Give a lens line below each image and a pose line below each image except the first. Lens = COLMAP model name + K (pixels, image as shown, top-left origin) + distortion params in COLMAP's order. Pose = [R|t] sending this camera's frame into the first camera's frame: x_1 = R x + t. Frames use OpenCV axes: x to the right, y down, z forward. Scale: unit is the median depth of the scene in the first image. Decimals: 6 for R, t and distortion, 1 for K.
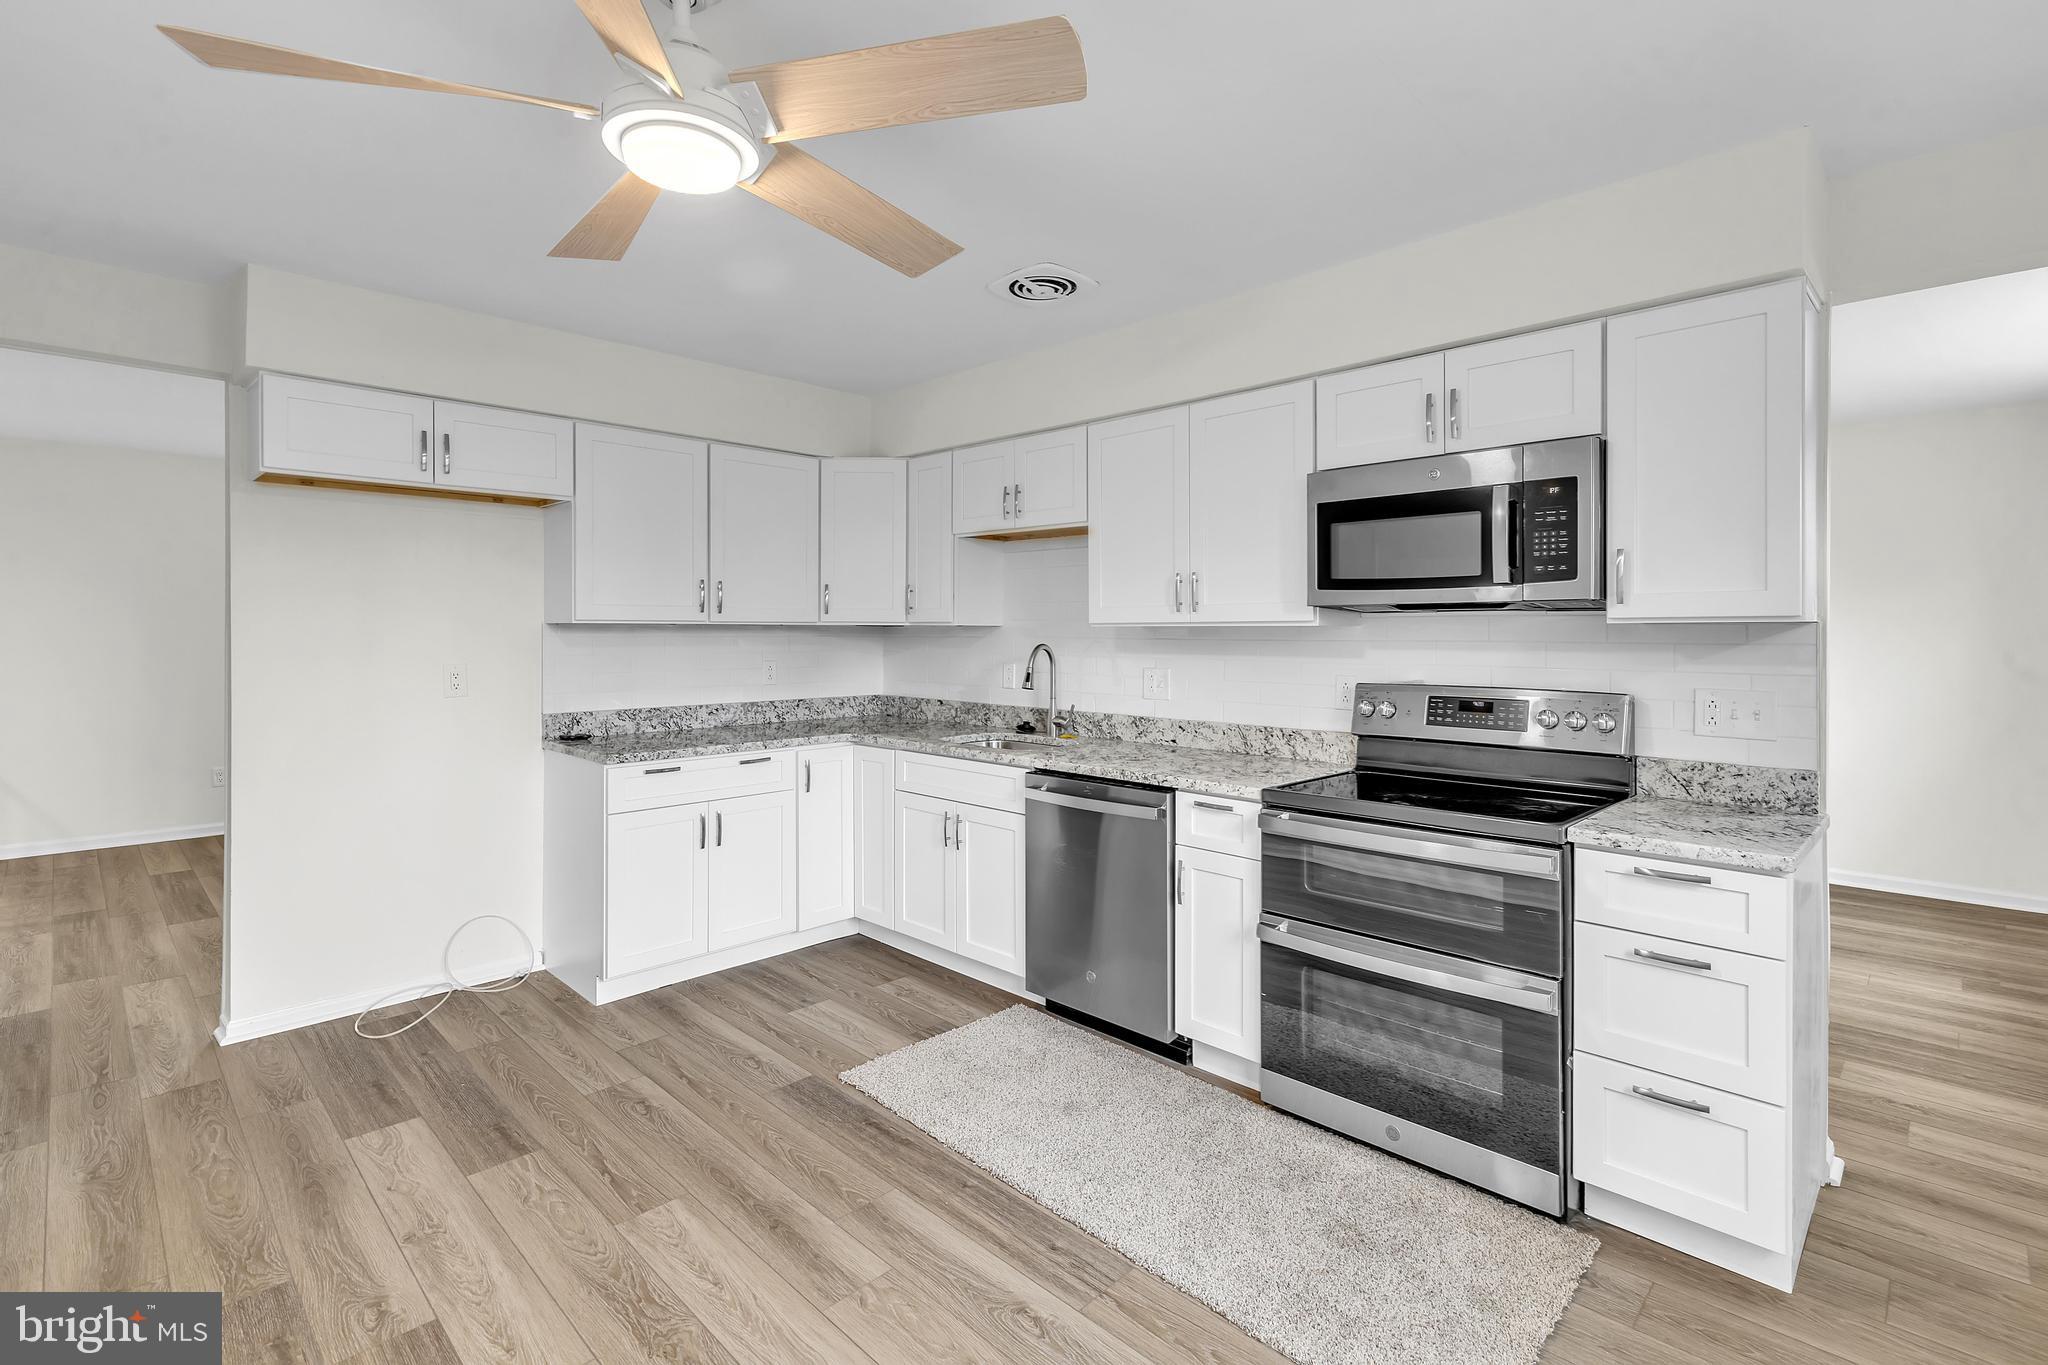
lens RADIAL K [[934.8, 0, 1012.8], [0, 934.8, 629.9], [0, 0, 1]] dist [0.001062, -0.000776]
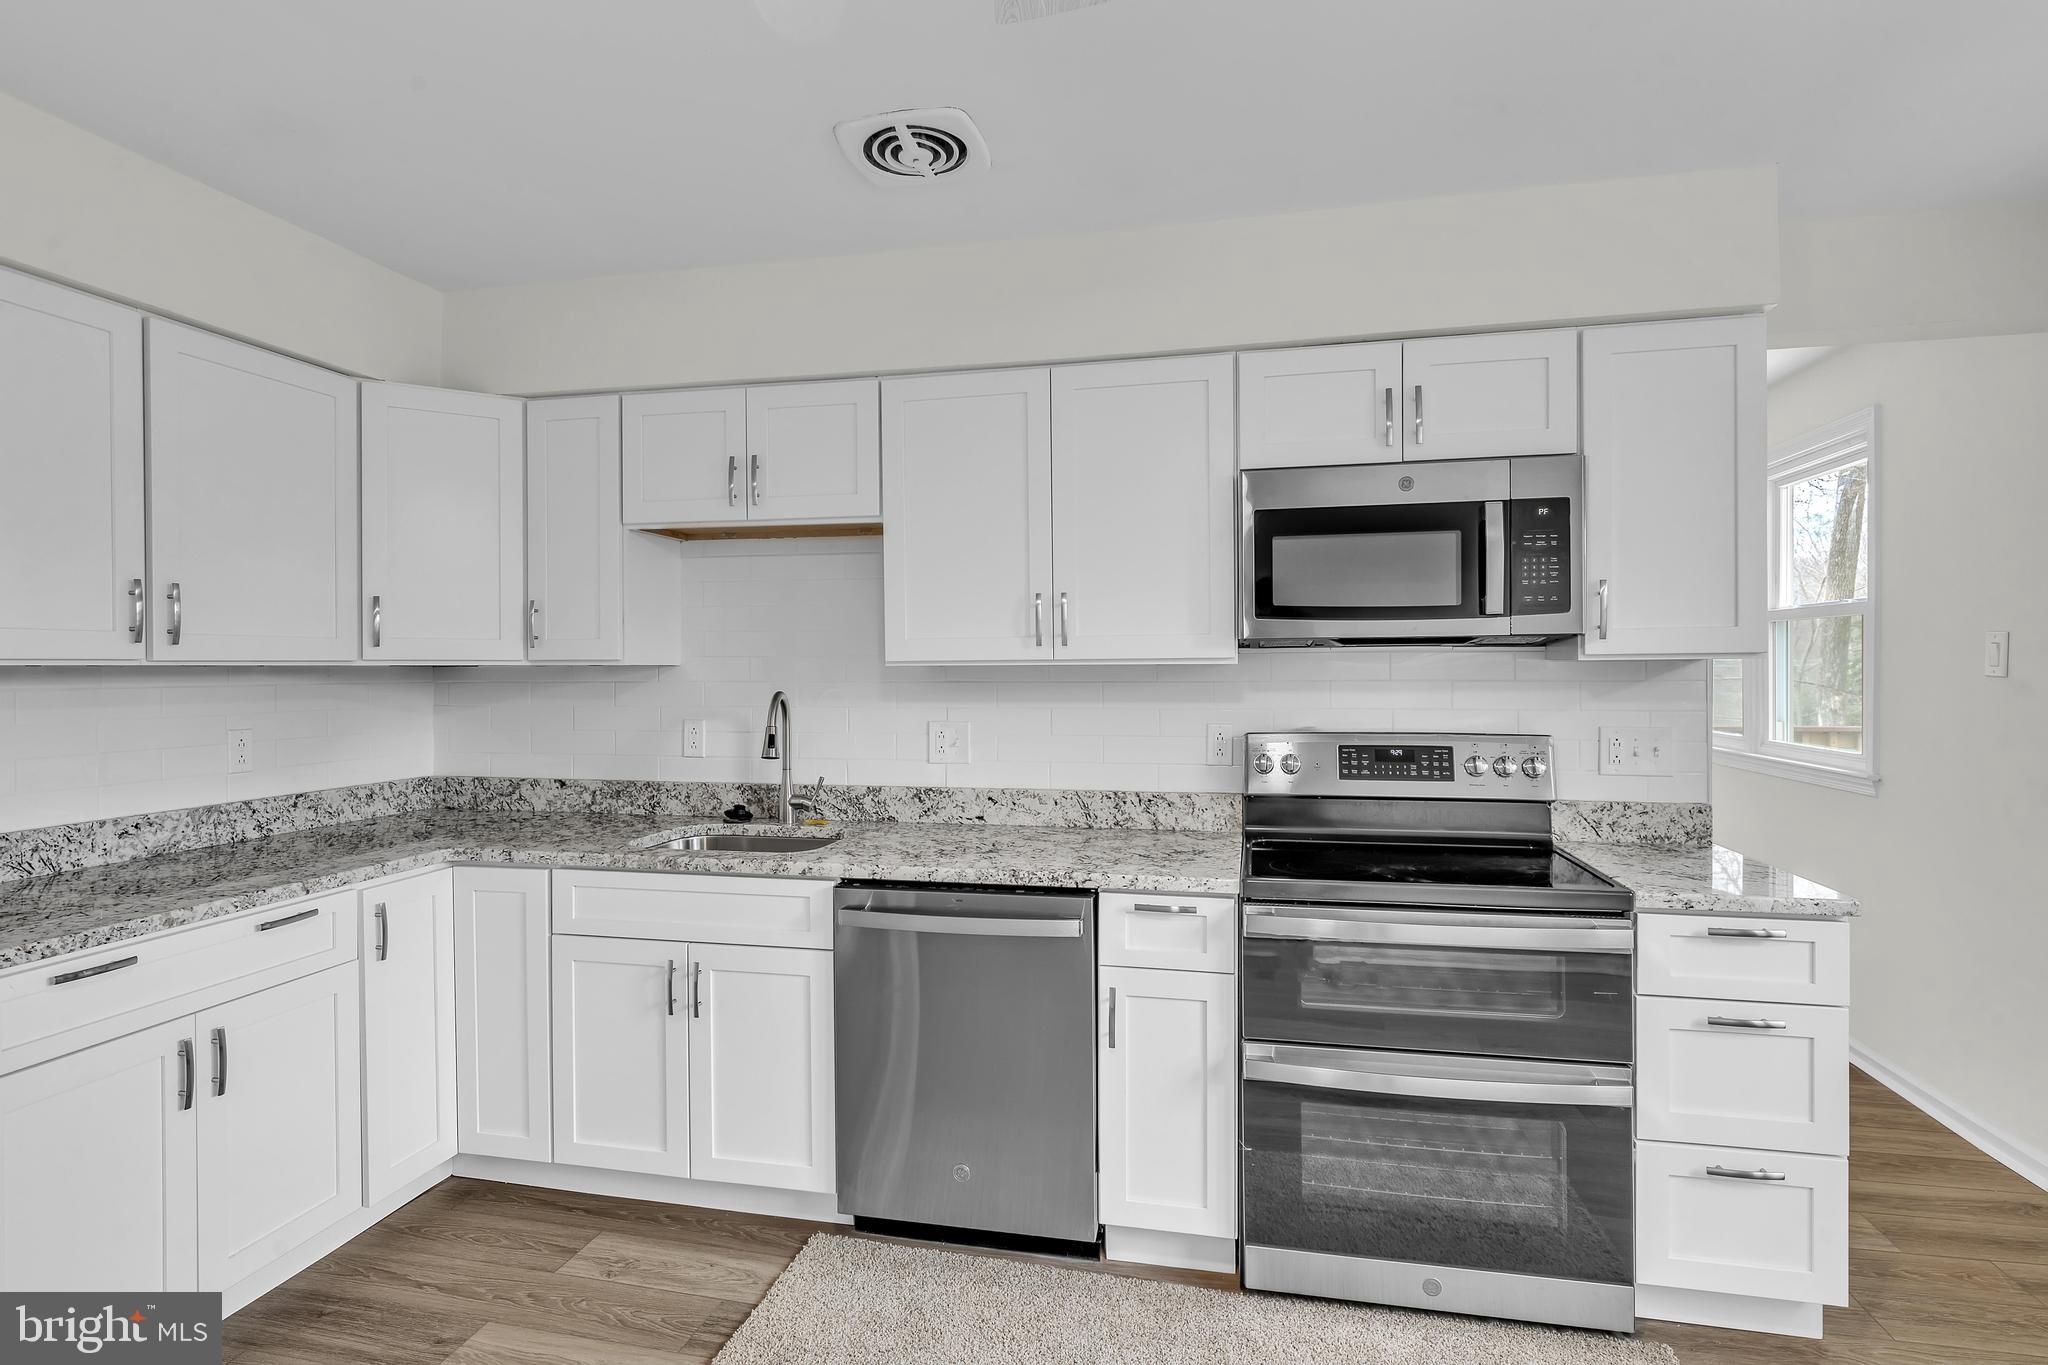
lens RADIAL K [[1034.1, 0, 1017.2], [0, 1034.1, 669.3], [0, 0, 1]] dist [-0.000522, -0.002090]
pose [[0.845897, -0.008040, 0.533286, -0.275360], [0.006082, 0.999967, 0.005429, -0.005111], [-0.533312, -0.001349, 0.845917, 0.318015]]
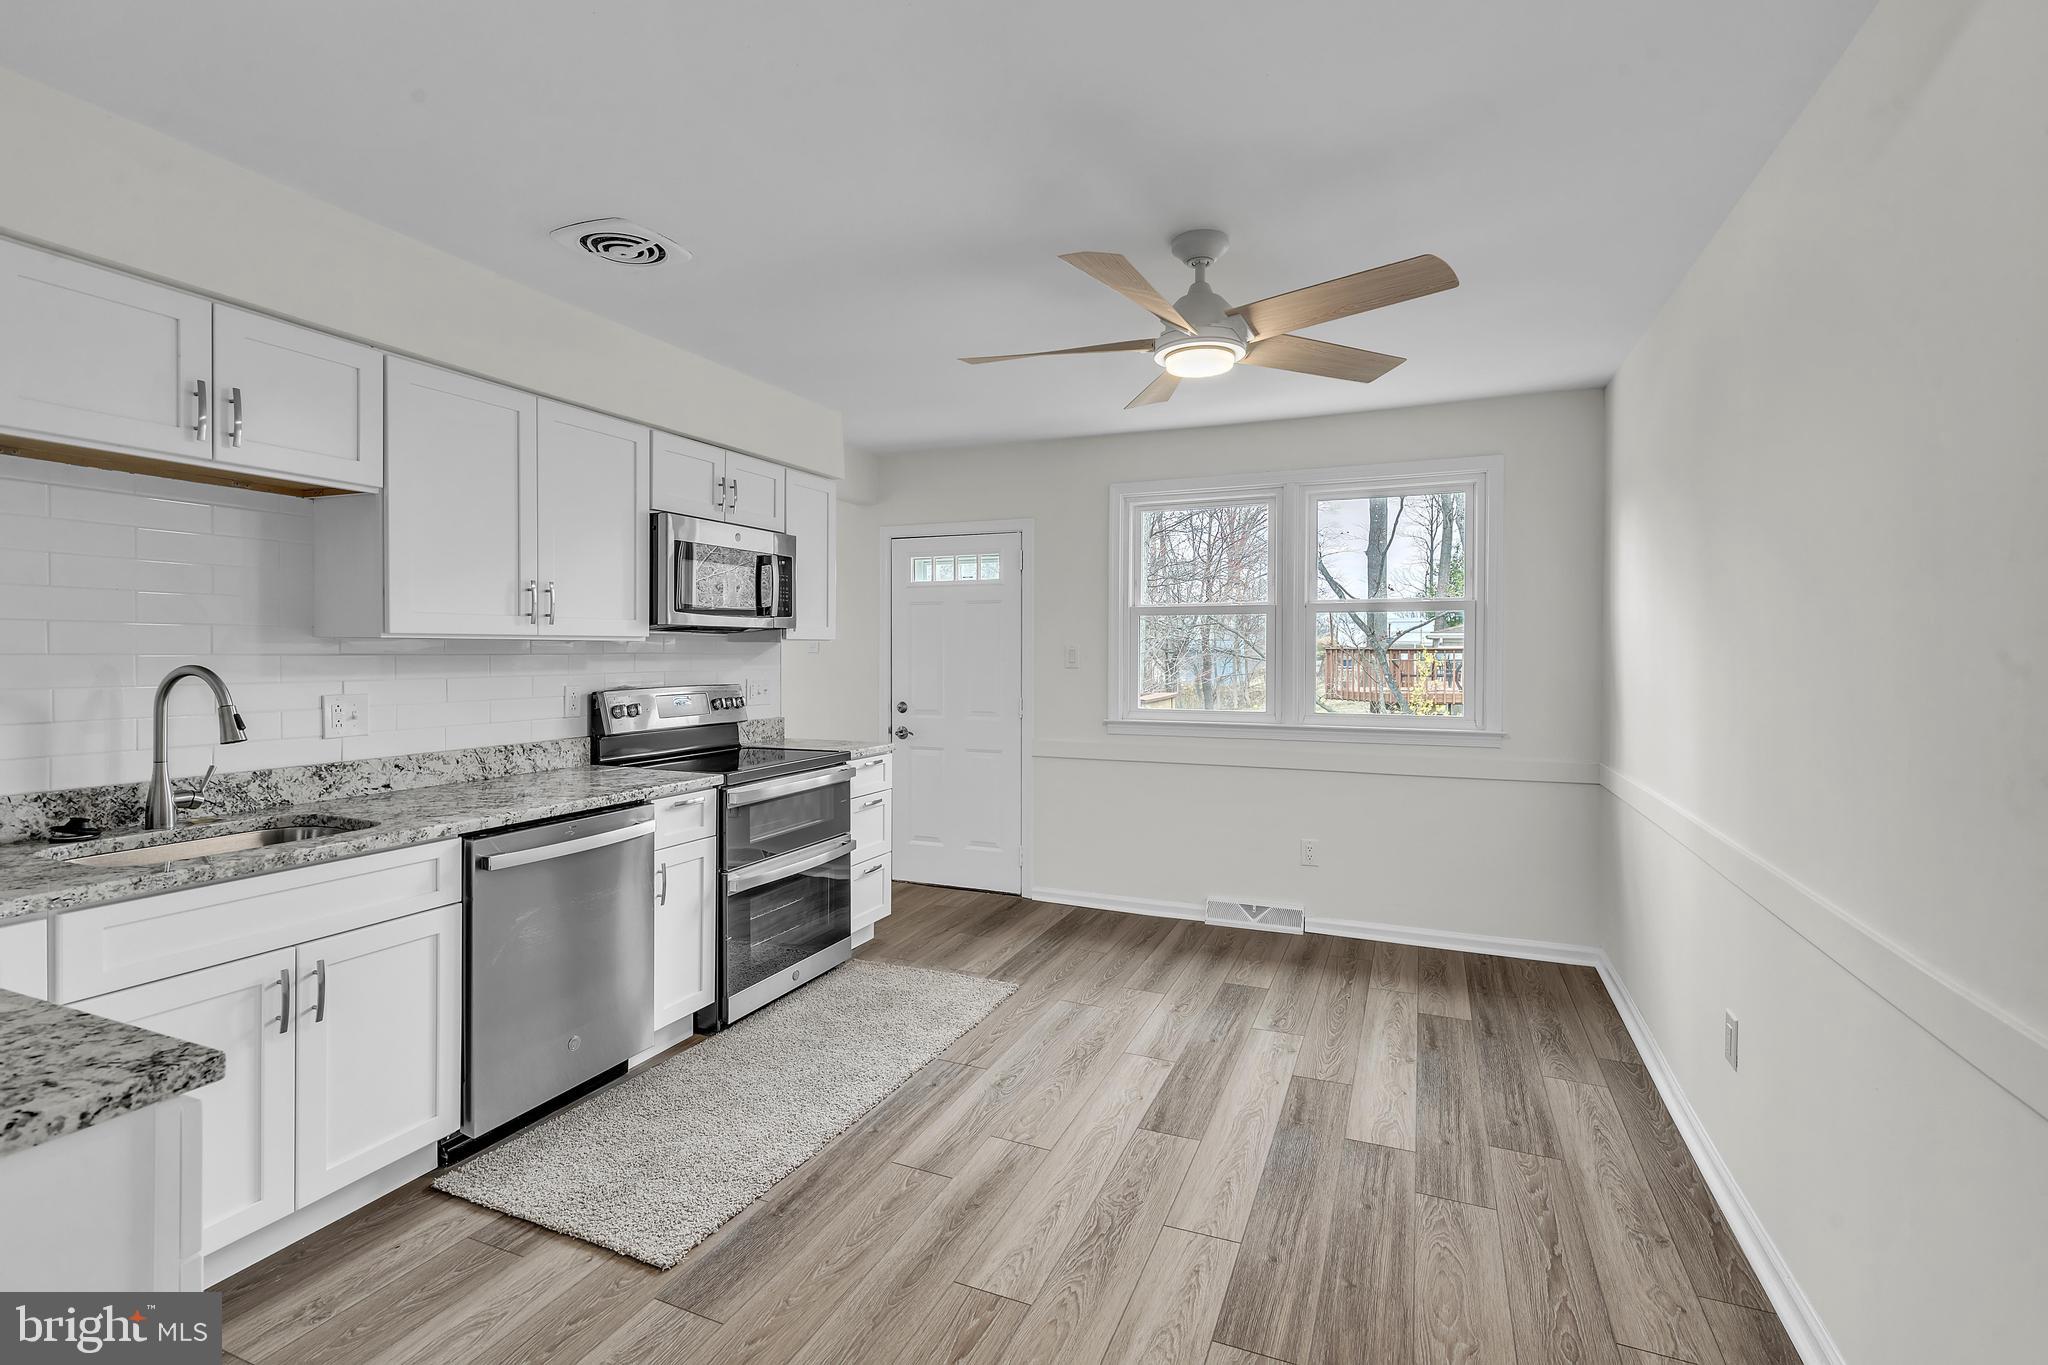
lens RADIAL K [[934.8, 0, 1029.5], [0, 934.8, 655.4], [0, 0, 1]] dist [0.001062, -0.000776]
pose [[-0.377440, -0.007926, 0.926000, -0.842098], [-0.005647, 0.999964, 0.006257, 0.003185], [-0.926017, -0.002867, -0.377471, 0.900746]]
